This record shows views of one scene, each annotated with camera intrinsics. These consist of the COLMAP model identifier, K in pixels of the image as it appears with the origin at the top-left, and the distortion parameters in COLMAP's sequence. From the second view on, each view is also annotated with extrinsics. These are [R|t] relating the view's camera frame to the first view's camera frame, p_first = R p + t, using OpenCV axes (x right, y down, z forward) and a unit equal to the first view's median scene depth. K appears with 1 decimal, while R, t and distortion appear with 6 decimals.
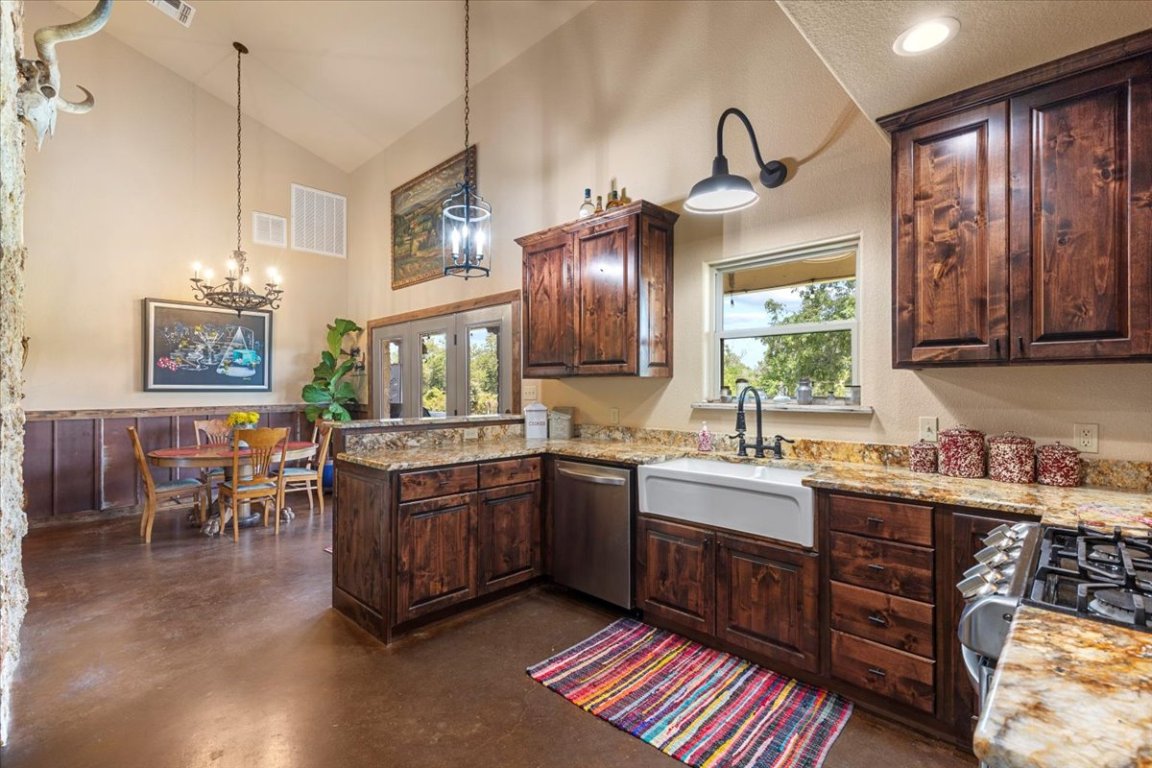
lens RADIAL K [[509.2, 0, 579.8], [0, 509.2, 386.9], [0, 0, 1]] dist [0.002969, -0.000279]
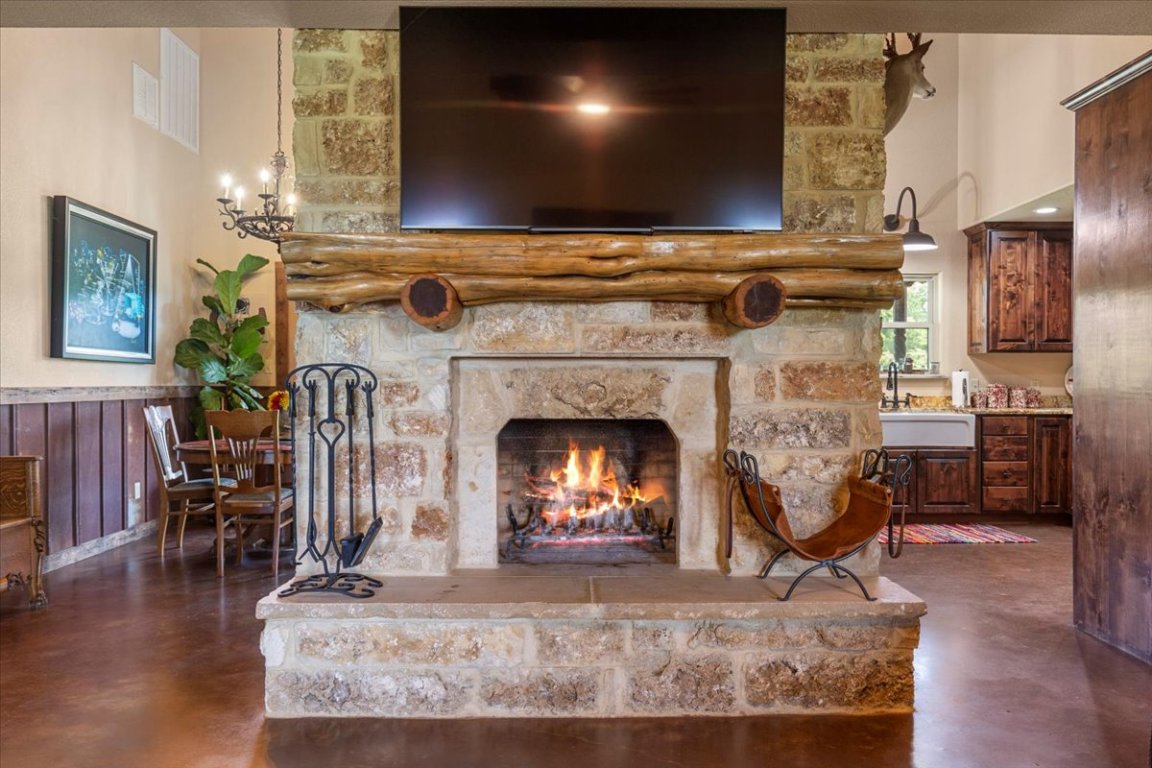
lens RADIAL K [[868.3, 0, 572.8], [0, 868.3, 387.7], [0, 0, 1]] dist [0.003166, 0.002039]
pose [[0.719731, 0.001001, 0.694252, -2.823139], [-0.004327, 0.999986, 0.003044, 0.094025], [-0.694239, -0.005195, 0.719726, -0.278441]]
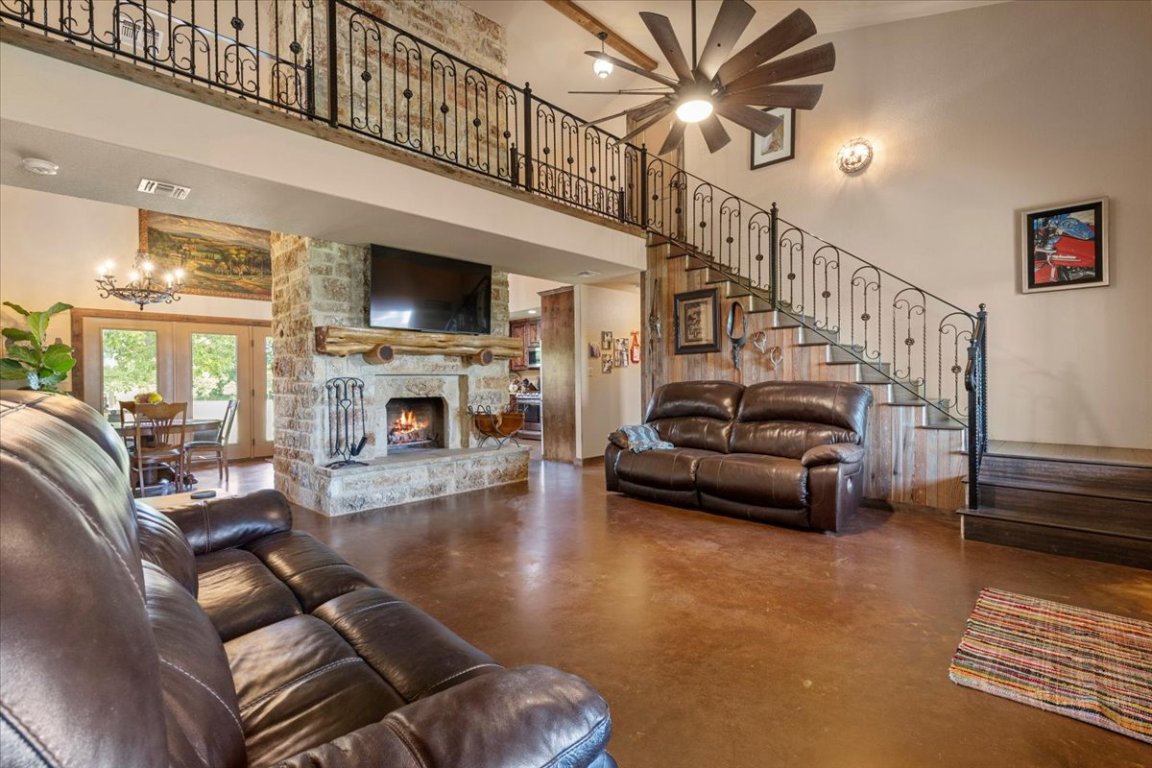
lens RADIAL K [[509.2, 0, 573.6], [0, 509.2, 385.0], [0, 0, 1]] dist [0.002969, -0.000279]
pose [[0.035203, -0.000915, 0.999380, -5.384626], [0.013901, 0.999903, 0.000426, 0.113601], [-0.999284, 0.013877, 0.035212, 0.214710]]
